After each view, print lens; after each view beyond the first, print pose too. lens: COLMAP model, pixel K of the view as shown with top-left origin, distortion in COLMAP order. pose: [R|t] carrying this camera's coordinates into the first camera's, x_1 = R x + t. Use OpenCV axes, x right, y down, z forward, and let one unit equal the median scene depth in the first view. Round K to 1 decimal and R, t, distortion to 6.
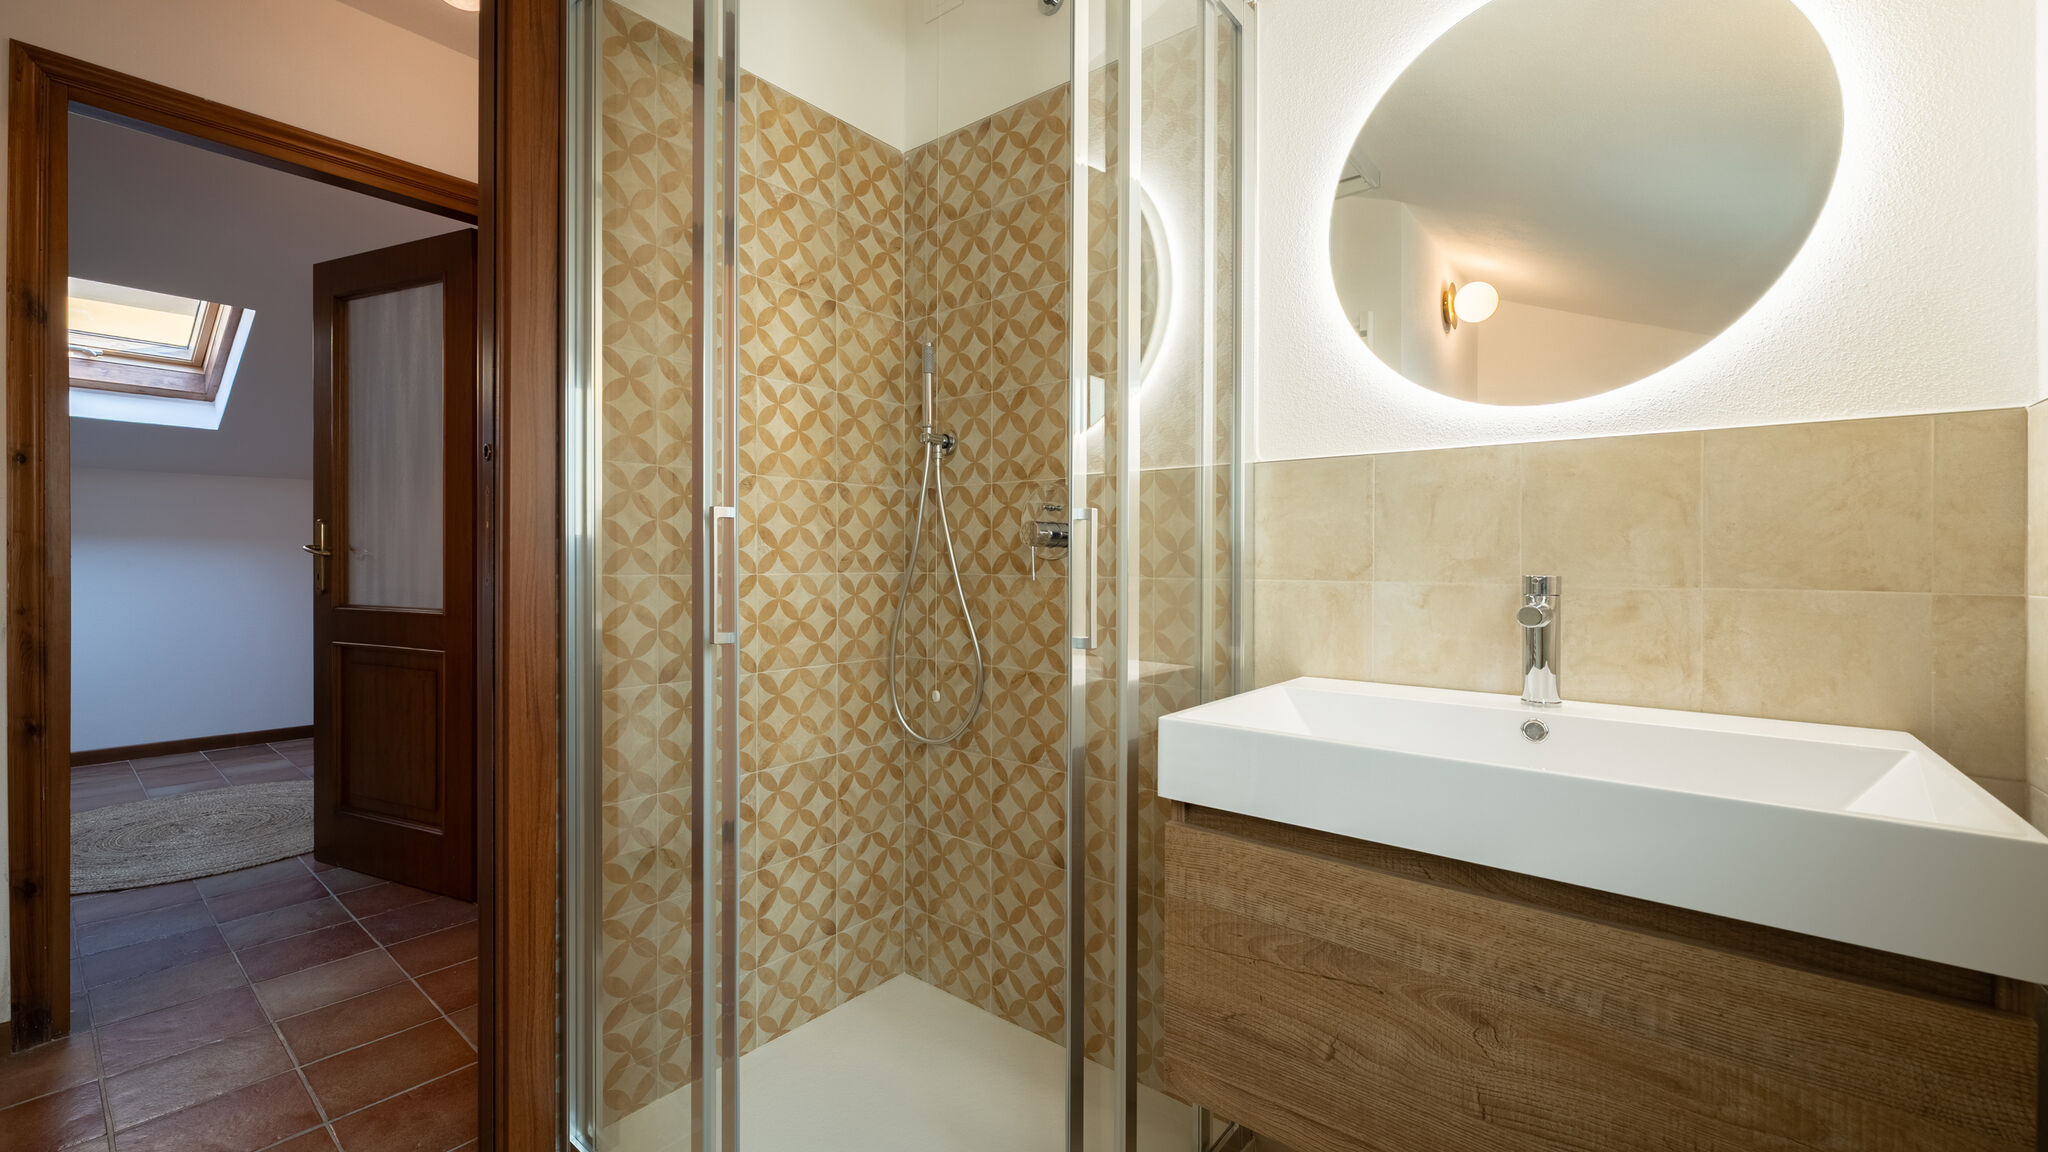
lens RADIAL K [[864.8, 0, 978.0], [0, 864.8, 520.9], [0, 0, 1]] dist [-0.000658, -0.000767]
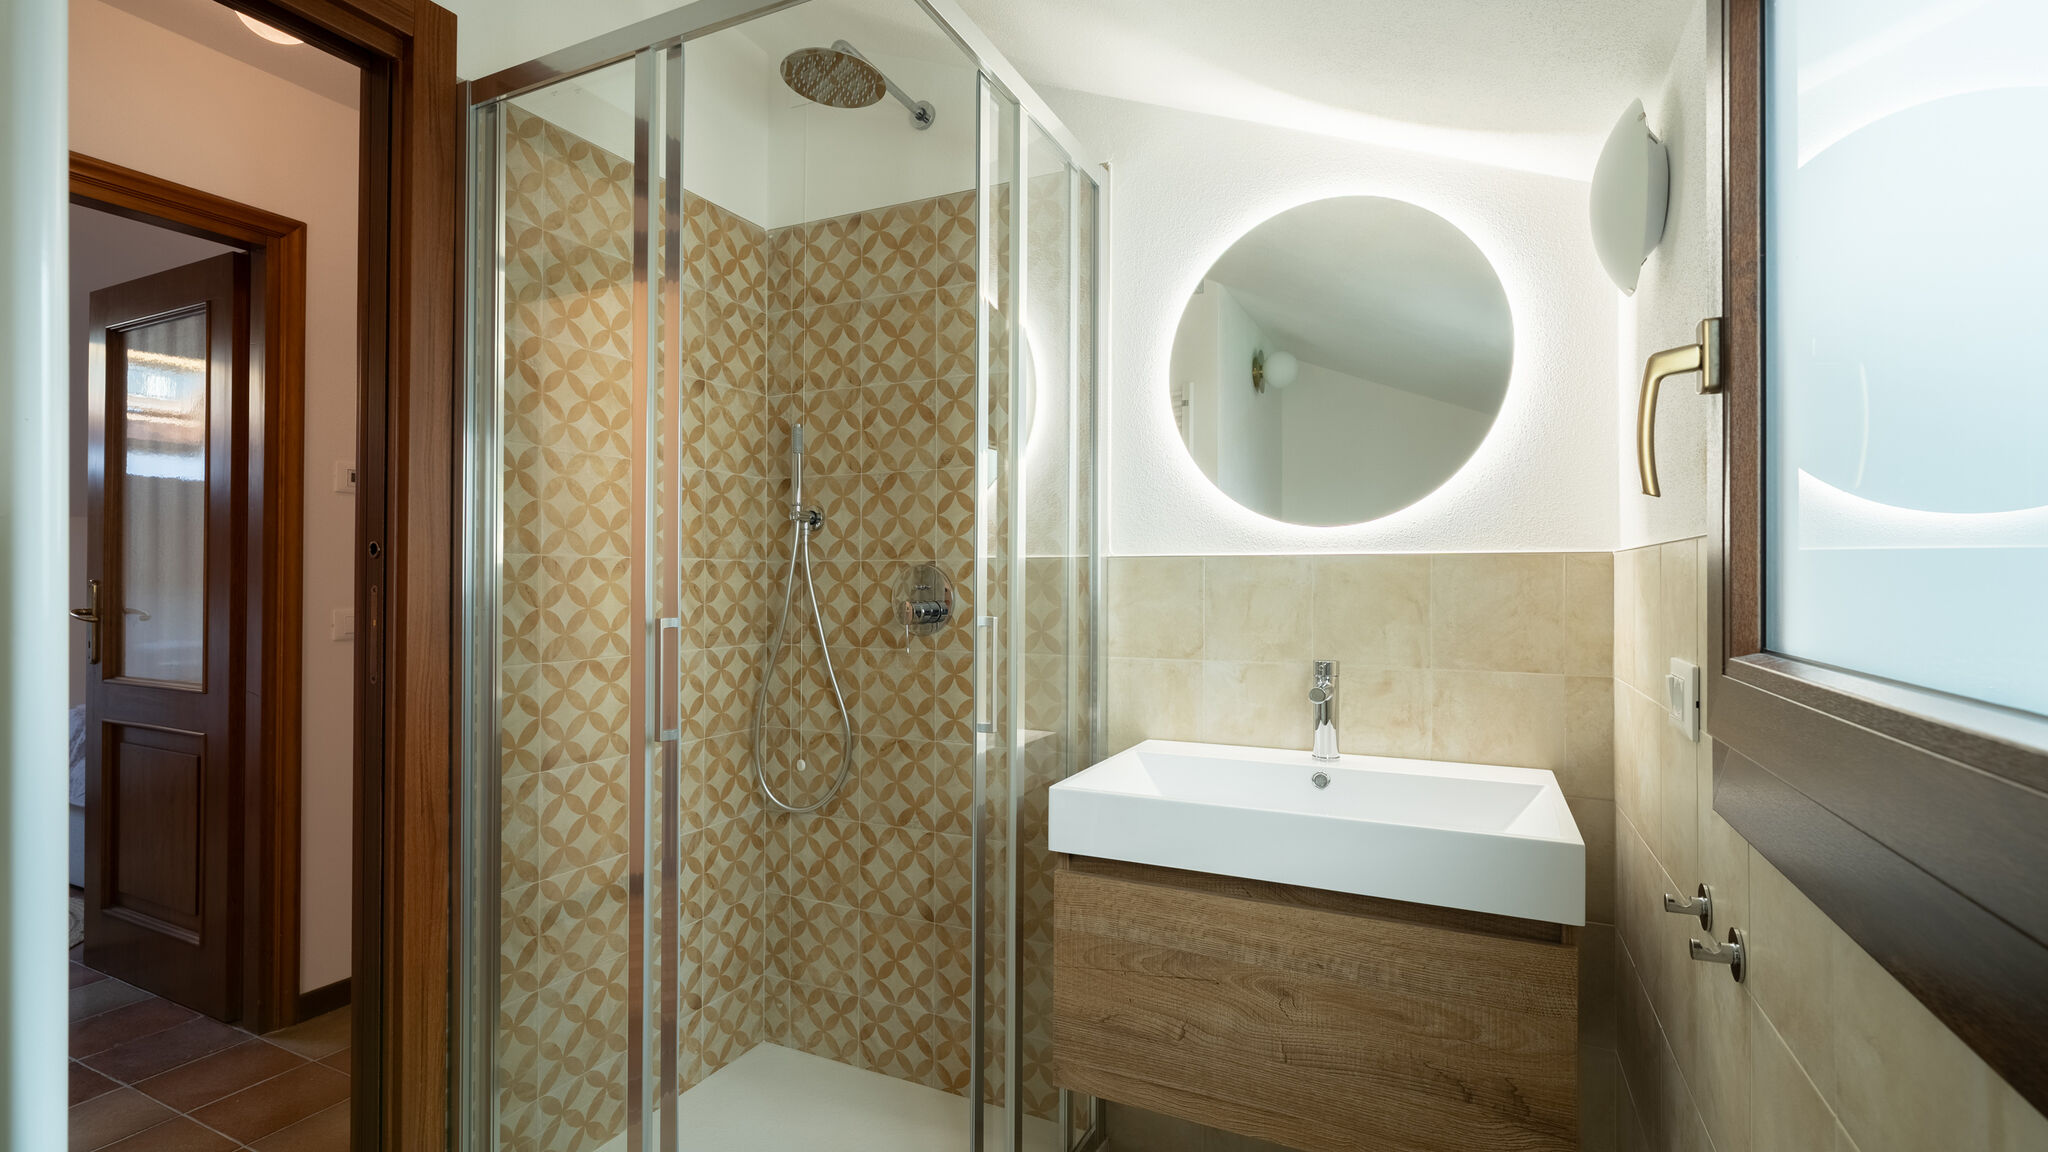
lens RADIAL K [[963.6, 0, 980.1], [0, 963.6, 547.6], [0, 0, 1]] dist [0.000602, -0.000579]
pose [[0.976083, -0.002427, 0.217383, -0.093595], [0.001873, 0.999994, 0.002754, -0.060153], [-0.217388, -0.002281, 0.976083, -0.164545]]
